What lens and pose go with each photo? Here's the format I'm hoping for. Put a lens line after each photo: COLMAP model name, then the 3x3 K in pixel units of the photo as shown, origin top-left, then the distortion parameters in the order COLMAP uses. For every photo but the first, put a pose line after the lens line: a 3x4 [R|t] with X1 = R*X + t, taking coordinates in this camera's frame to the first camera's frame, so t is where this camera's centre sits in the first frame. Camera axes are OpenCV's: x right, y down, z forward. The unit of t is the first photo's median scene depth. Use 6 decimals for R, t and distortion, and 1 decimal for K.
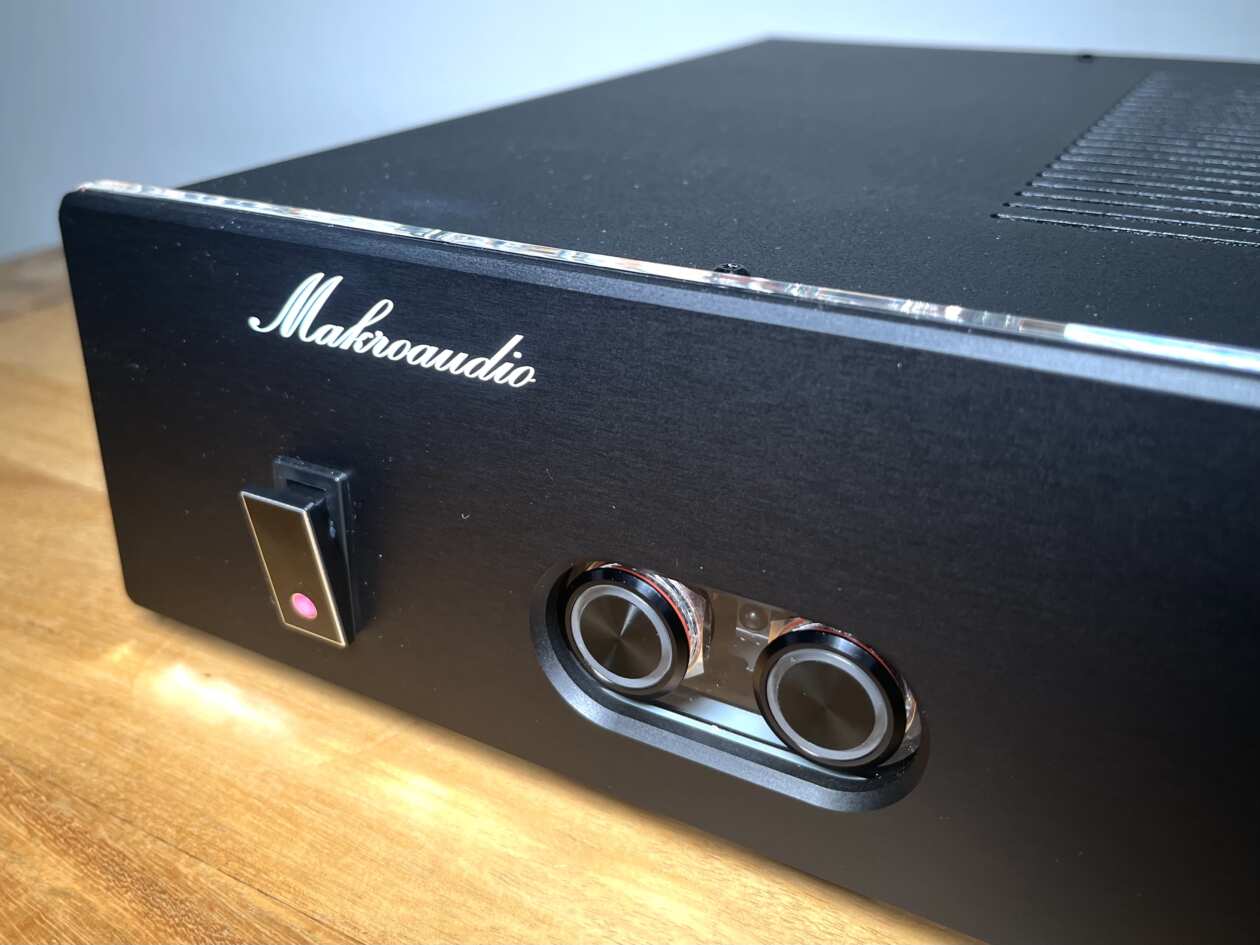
lens RADIAL K [[1163.8, 0, 621.9], [0, 1163.8, 431.2], [0, 0, 1]] dist [-0.005856, 0.000000]
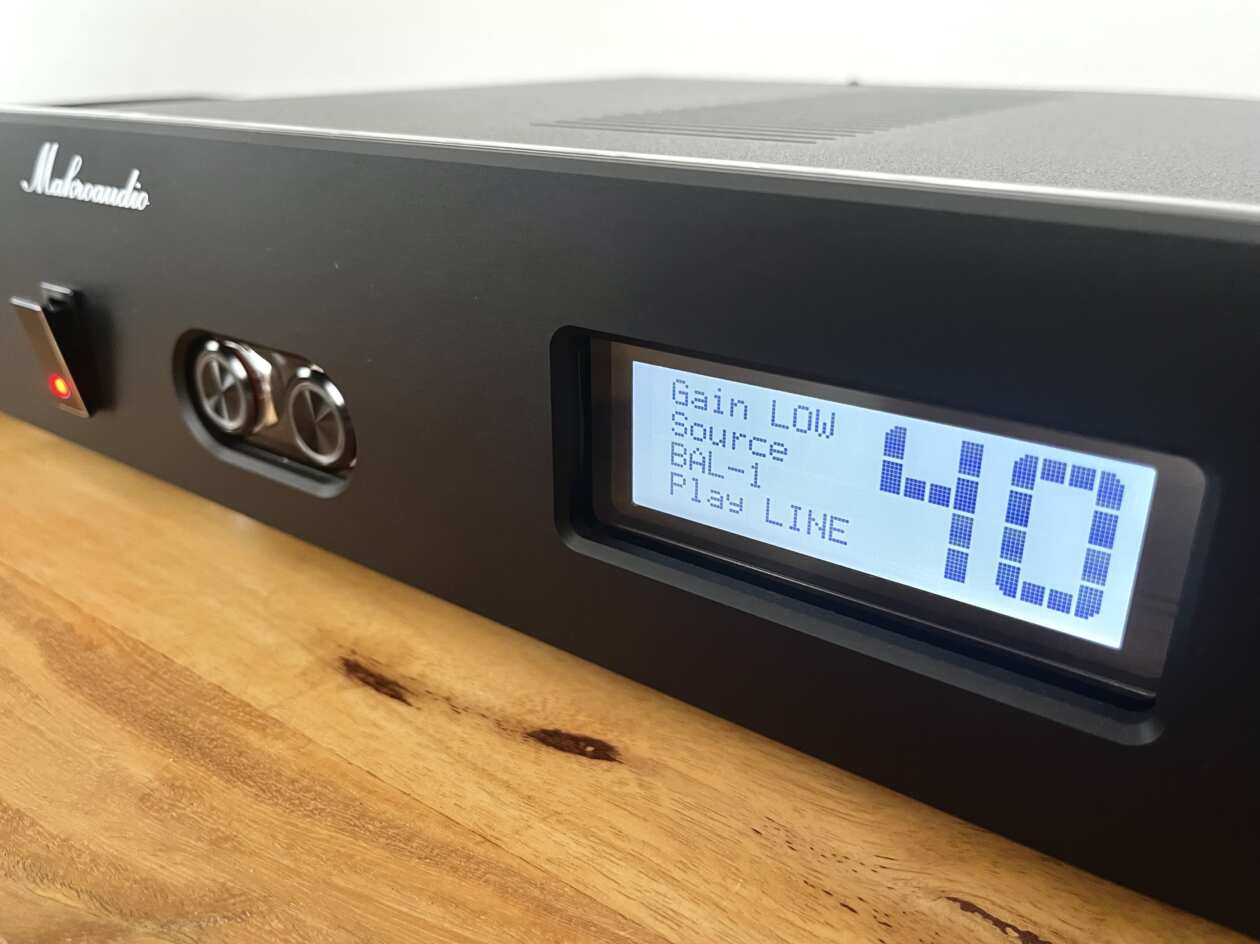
lens RADIAL K [[1015.4, 0, 645.6], [0, 1015.4, 456.3], [0, 0, 1]] dist [-0.007009, -0.006101]
pose [[0.995198, 0.030015, -0.093168, 0.627755], [-0.030448, 0.999531, -0.003235, 0.242019], [0.093028, 0.006057, 0.995645, -0.203223]]
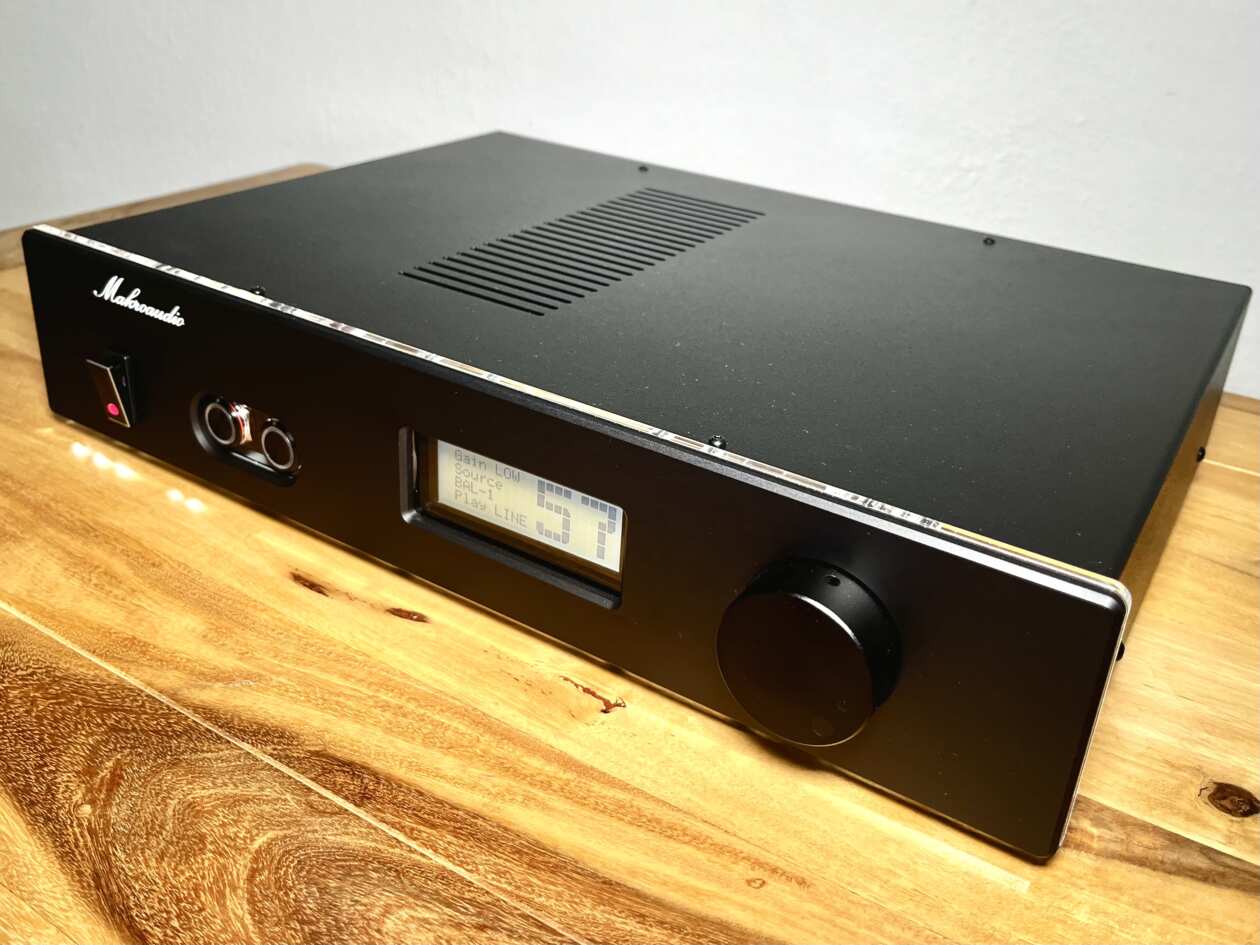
lens RADIAL K [[1163.8, 0, 664.7], [0, 1163.8, 376.2], [0, 0, 1]] dist [-0.005856, 0.000000]
pose [[0.998178, 0.060214, -0.003817, 0.972072], [-0.060115, 0.997946, 0.022141, -0.045217], [0.005142, -0.021871, 0.999748, -1.562467]]
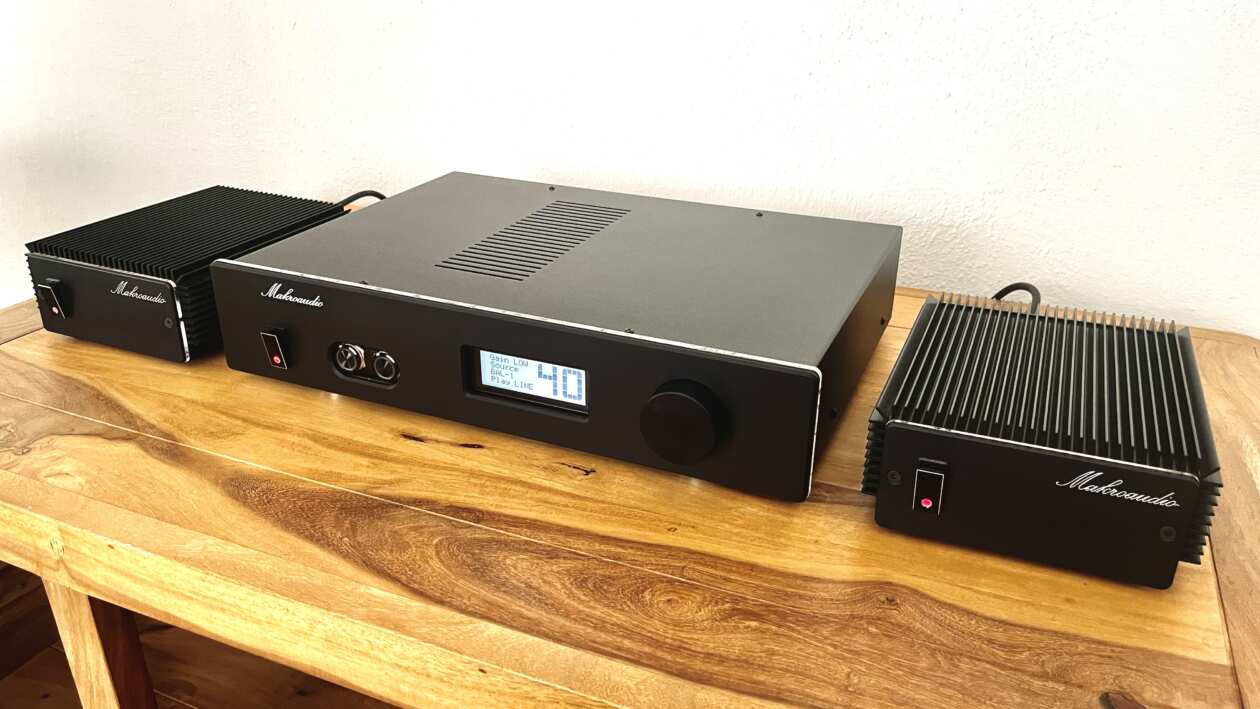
lens RADIAL K [[955.7, 0, 653.9], [0, 955.7, 340.6], [0, 0, 1]] dist [0.000510, -0.008025]
pose [[0.992216, -0.047735, 0.115018, 0.762488], [0.044512, 0.998545, 0.030434, 0.040716], [-0.116304, -0.025077, 0.992897, -2.880438]]
